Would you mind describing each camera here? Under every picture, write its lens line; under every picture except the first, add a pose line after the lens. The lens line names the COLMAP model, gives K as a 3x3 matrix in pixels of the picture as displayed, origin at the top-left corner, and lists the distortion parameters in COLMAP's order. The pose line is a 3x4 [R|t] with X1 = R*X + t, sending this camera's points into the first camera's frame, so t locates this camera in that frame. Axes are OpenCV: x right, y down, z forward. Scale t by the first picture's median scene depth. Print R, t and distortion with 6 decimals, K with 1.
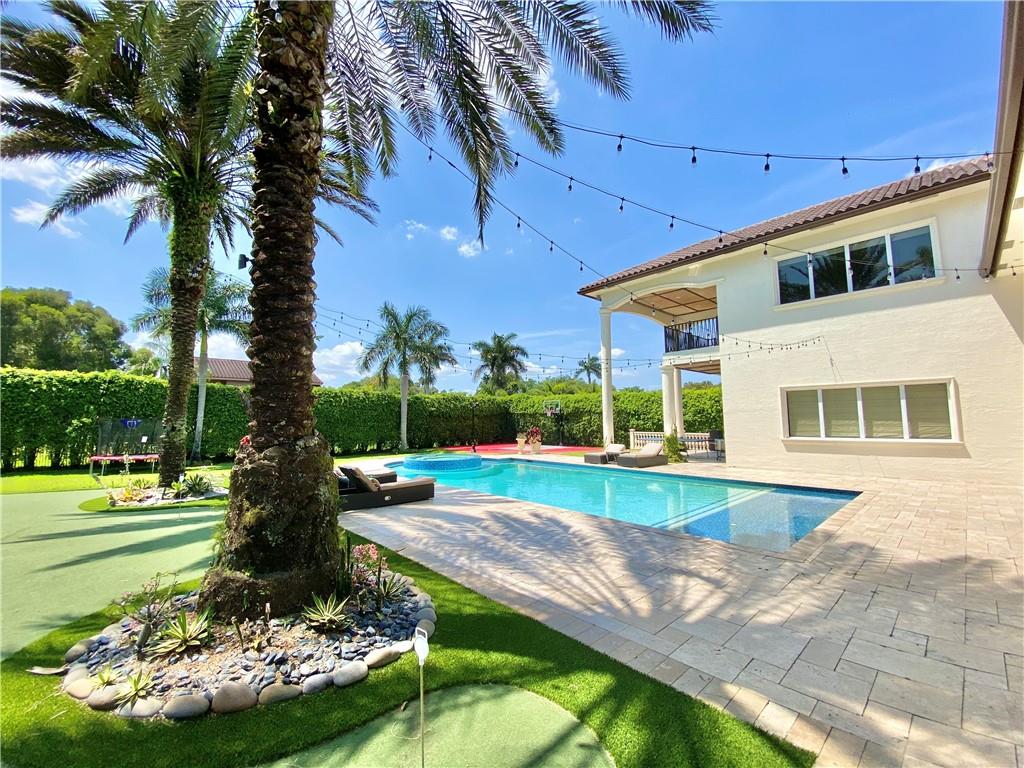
lens RADIAL K [[412.7, 0, 506.6], [0, 412.7, 381.3], [0, 0, 1]] dist [0.033113, -0.025764]
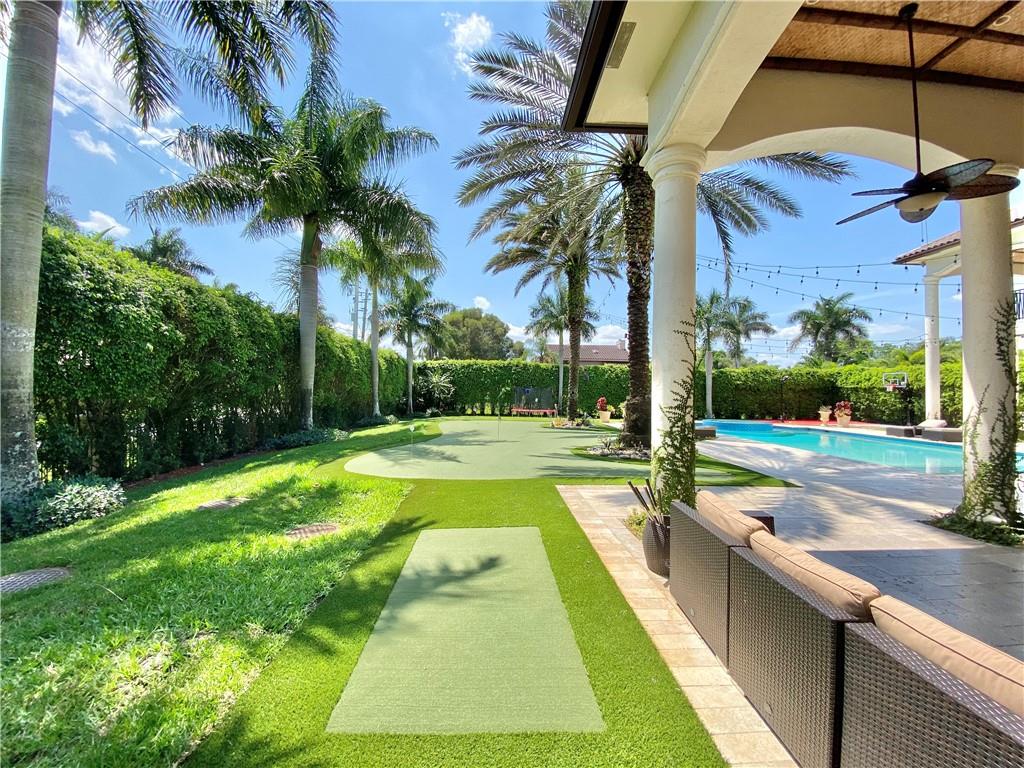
lens RADIAL K [[412.7, 0, 506.6], [0, 412.7, 381.3], [0, 0, 1]] dist [0.033113, -0.025764]
pose [[0.757992, 0.001720, -0.652262, 0.110512], [0.041709, 0.997822, 0.051100, -0.023933], [0.650929, -0.065939, 0.756269, -0.306353]]
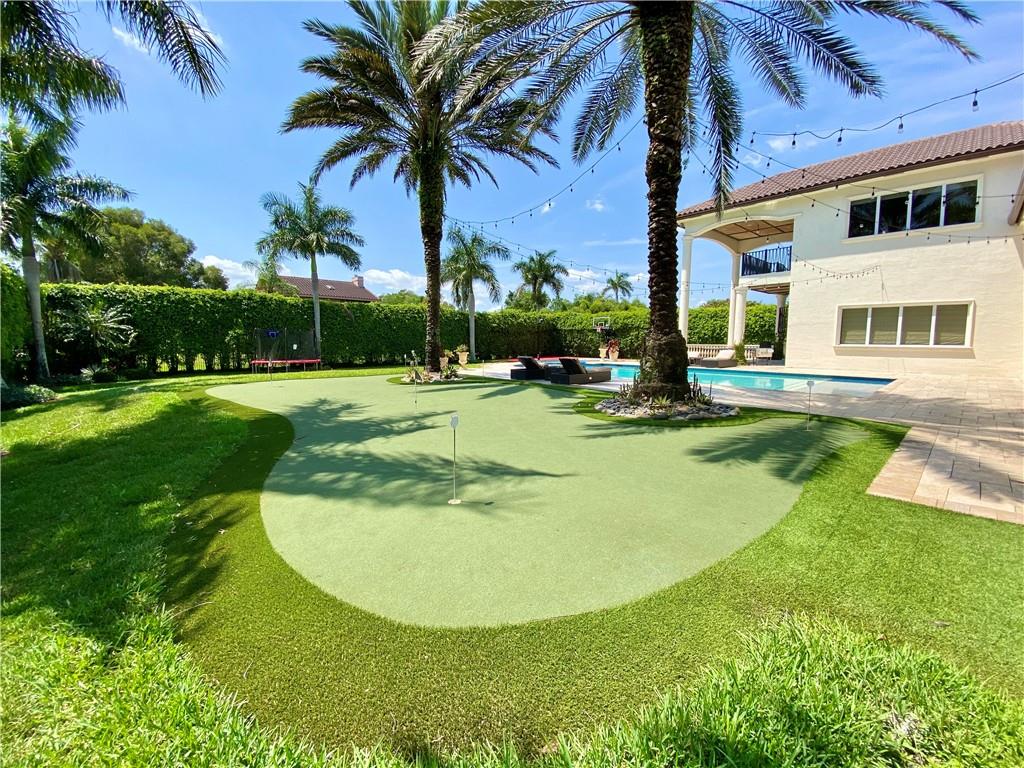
lens RADIAL K [[417.3, 0, 505.9], [0, 417.3, 382.0], [0, 0, 1]] dist [0.019977, -0.019468]
pose [[0.999924, 0.006021, -0.010740, -0.228067], [-0.003793, 0.980492, 0.196525, -0.003528], [0.011714, -0.196469, 0.980440, -0.208471]]
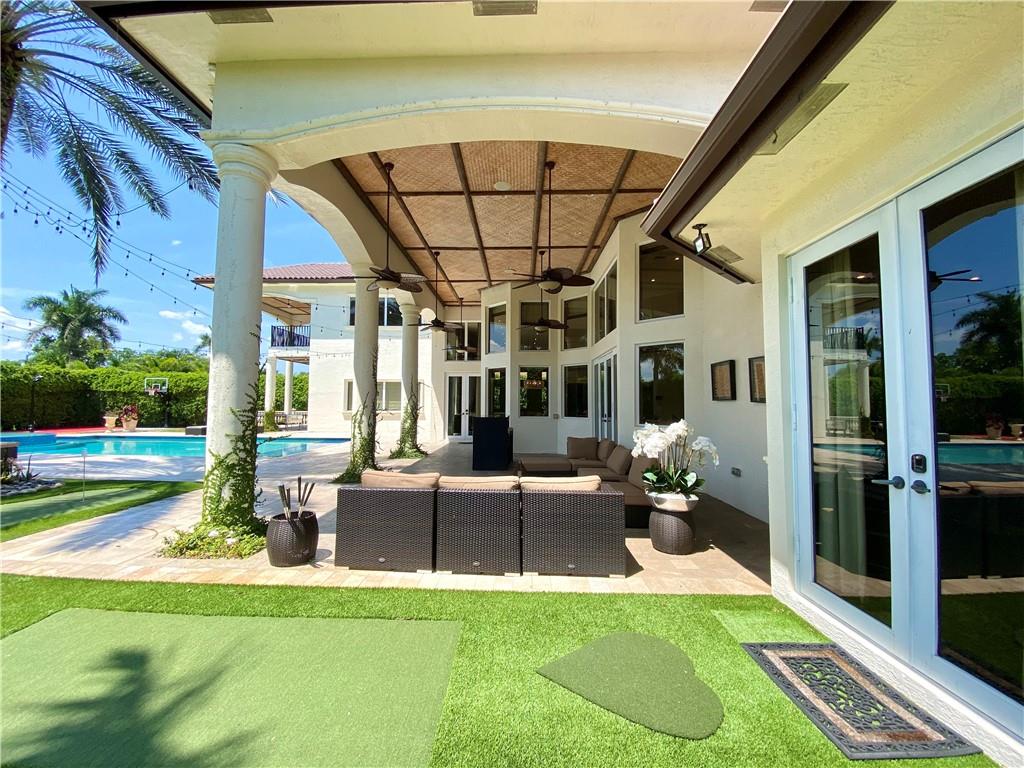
lens RADIAL K [[417.3, 0, 505.9], [0, 417.3, 382.0], [0, 0, 1]] dist [0.019977, -0.019468]
pose [[0.697693, 0.048218, 0.714772, -0.022955], [-0.078059, 0.996909, 0.008943, -0.022691], [-0.712131, -0.062034, 0.699300, -0.330721]]
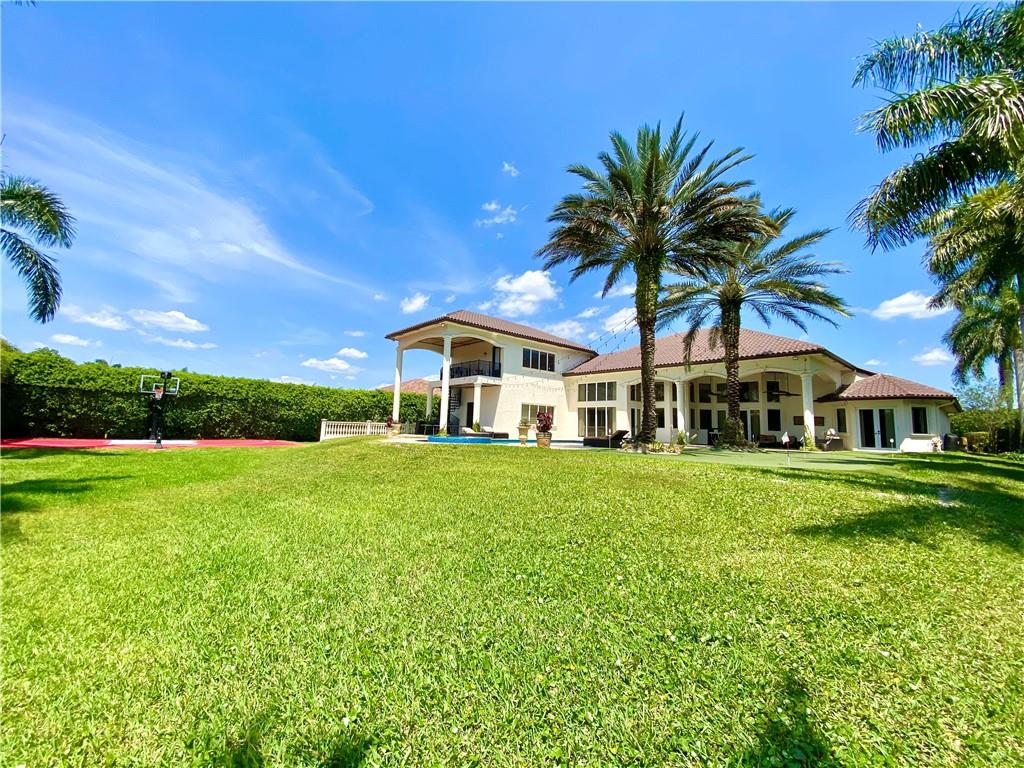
lens RADIAL K [[412.7, 0, 506.6], [0, 412.7, 381.3], [0, 0, 1]] dist [0.033113, -0.025764]
pose [[0.018329, 0.121283, 0.992449, -1.058111], [-0.121859, 0.985486, -0.118181, 0.116995], [-0.992378, -0.118773, 0.032843, 0.658183]]
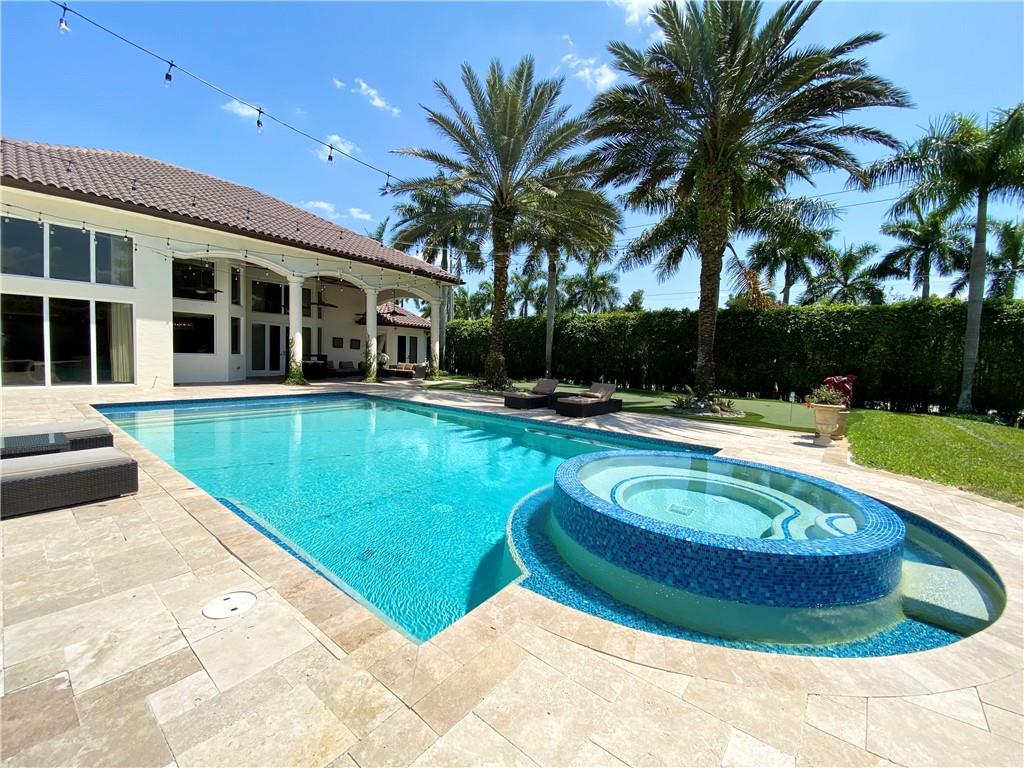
lens RADIAL K [[412.7, 0, 506.6], [0, 412.7, 381.3], [0, 0, 1]] dist [0.033113, -0.025764]
pose [[-0.990370, -0.018181, -0.137249, -0.007820], [-0.014337, 0.999478, -0.028951, 0.102048], [0.137704, -0.026704, -0.990113, 0.961108]]
